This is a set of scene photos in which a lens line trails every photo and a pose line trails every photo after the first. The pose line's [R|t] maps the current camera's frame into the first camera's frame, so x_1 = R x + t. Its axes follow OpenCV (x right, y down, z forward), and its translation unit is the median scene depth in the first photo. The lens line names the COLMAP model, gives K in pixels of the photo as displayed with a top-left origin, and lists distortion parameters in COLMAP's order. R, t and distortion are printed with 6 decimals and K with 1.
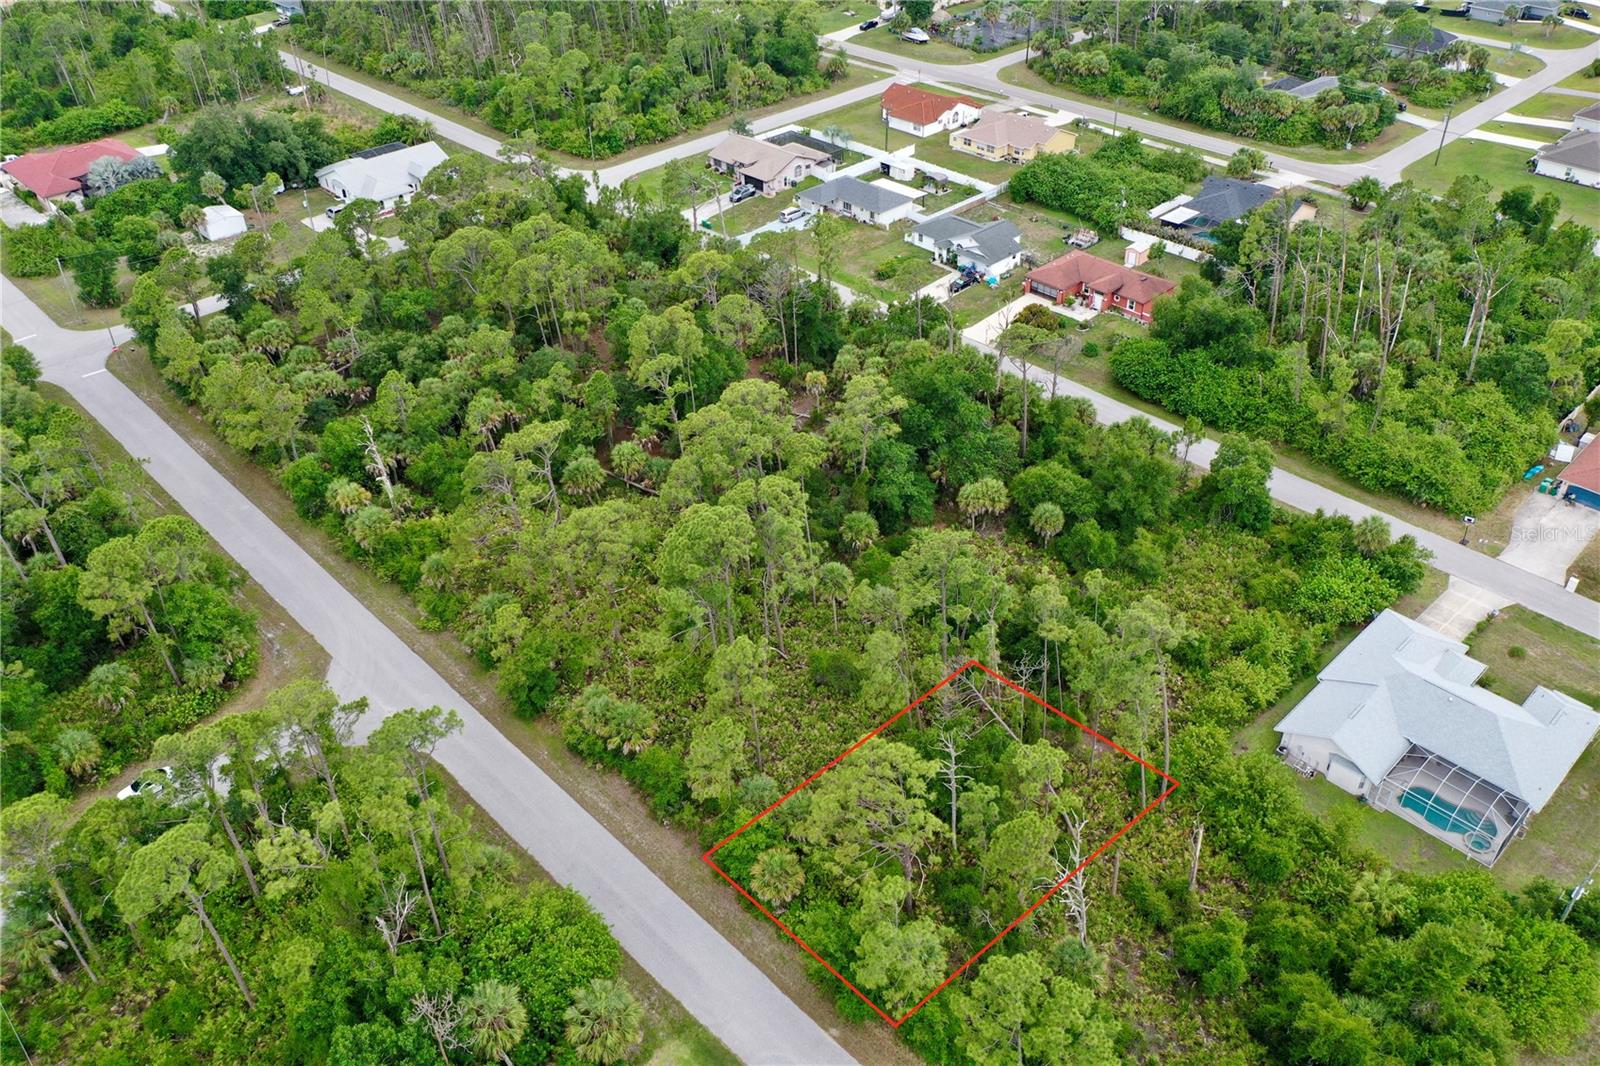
lens RADIAL K [[1262.9, 0, 801.9], [0, 1262.9, 531.3], [0, 0, 1]] dist [-0.003786, -0.002293]
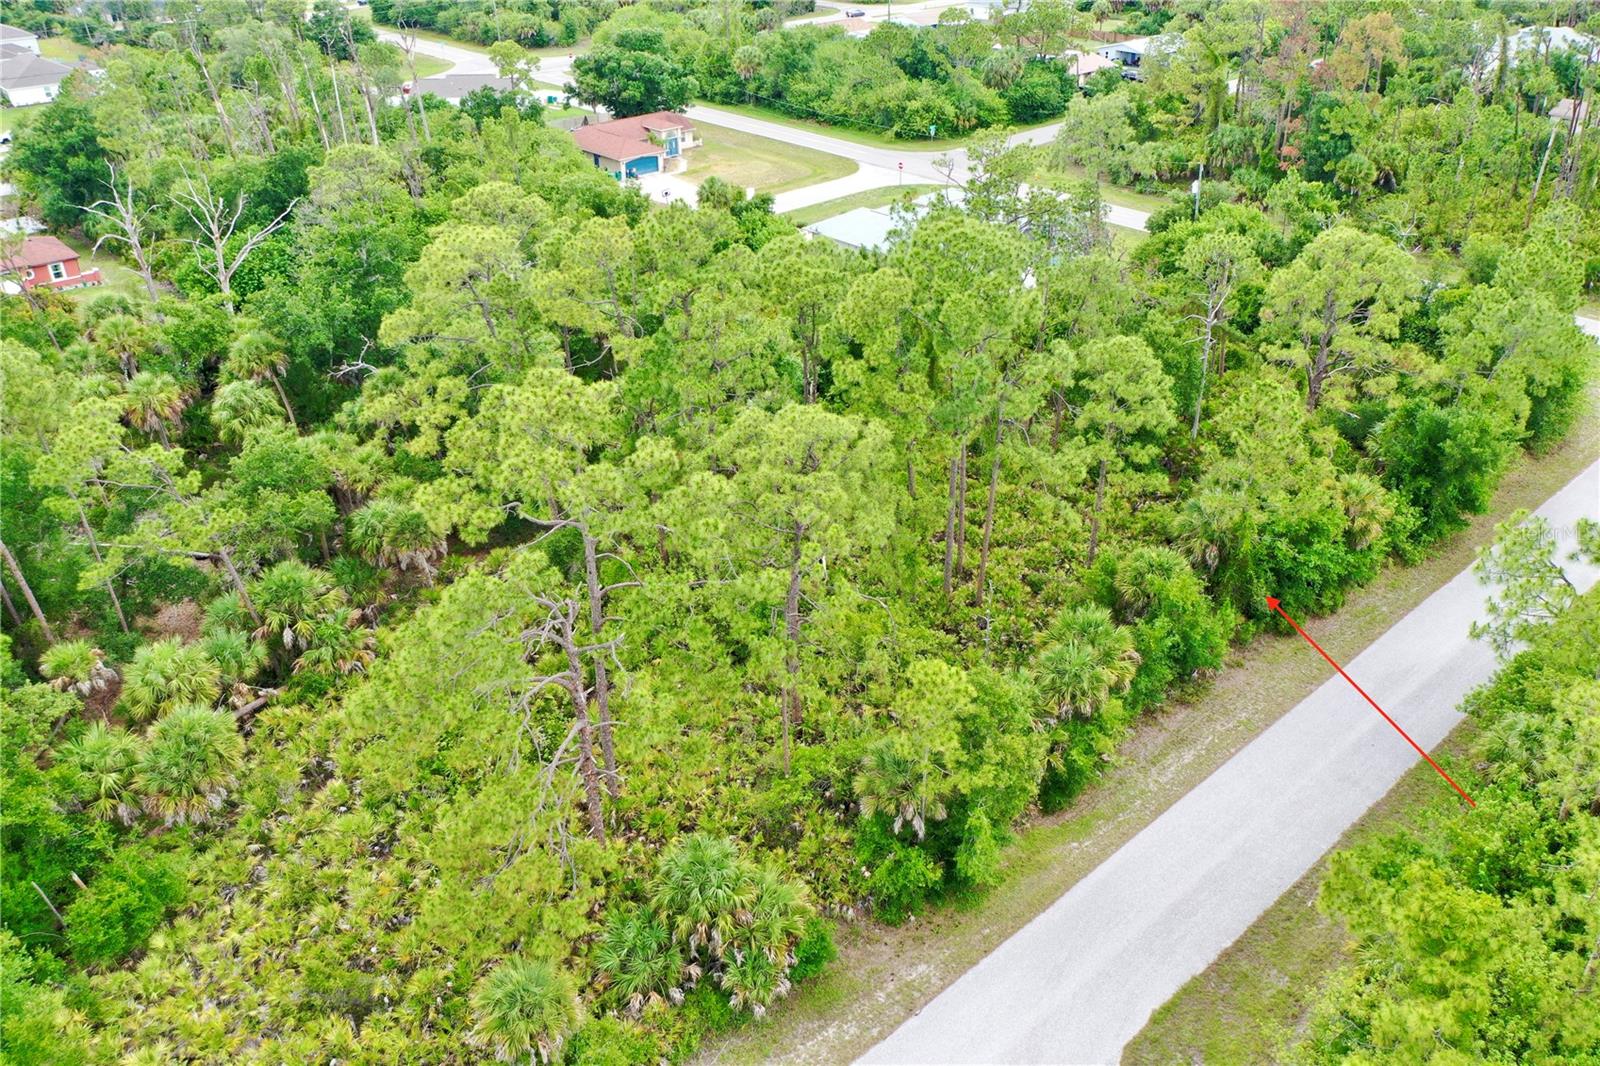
lens RADIAL K [[1262.9, 0, 803.8], [0, 1262.9, 525.7], [0, 0, 1]] dist [-0.003786, -0.002293]
pose [[0.033699, -0.482824, 0.875069, -0.312403], [0.595288, 0.713005, 0.370480, -0.083406], [-0.802805, 0.508433, 0.311447, 0.477818]]
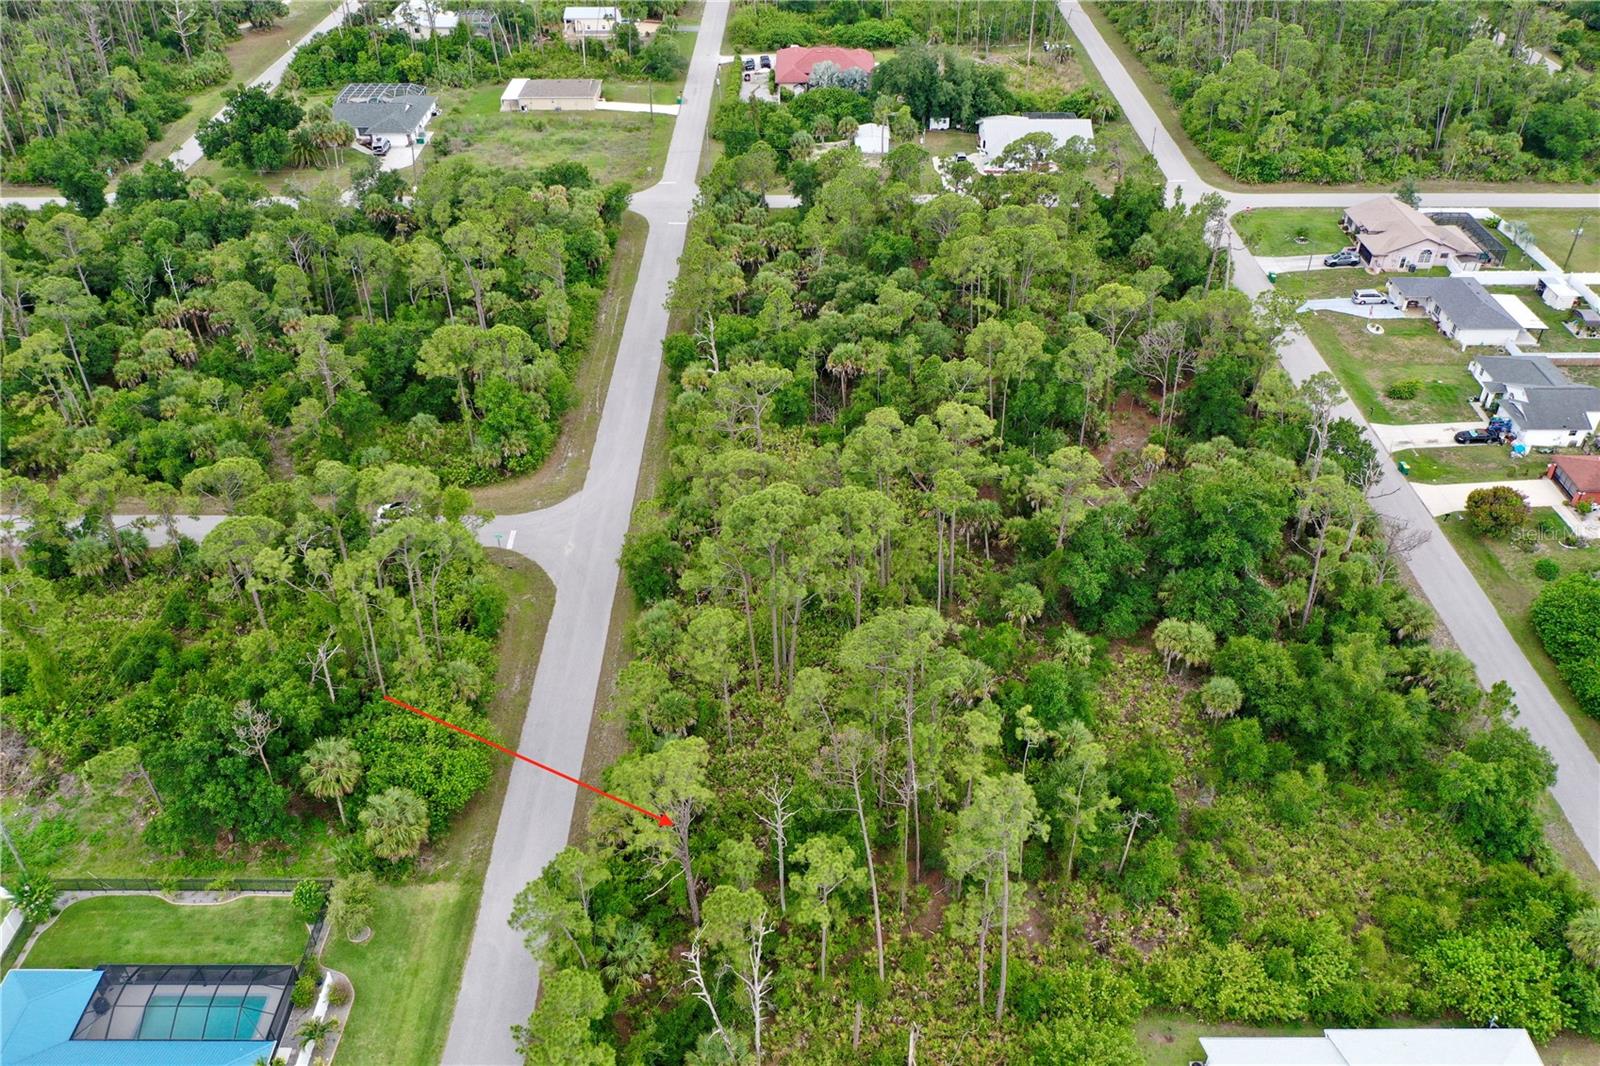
lens RADIAL K [[1262.9, 0, 803.9], [0, 1262.9, 525.0], [0, 0, 1]] dist [-0.003786, -0.002293]
pose [[0.717817, 0.422038, -0.553735, 0.263029], [-0.416425, 0.897641, 0.144331, -0.074972], [0.557968, 0.126986, 0.820089, 0.092842]]
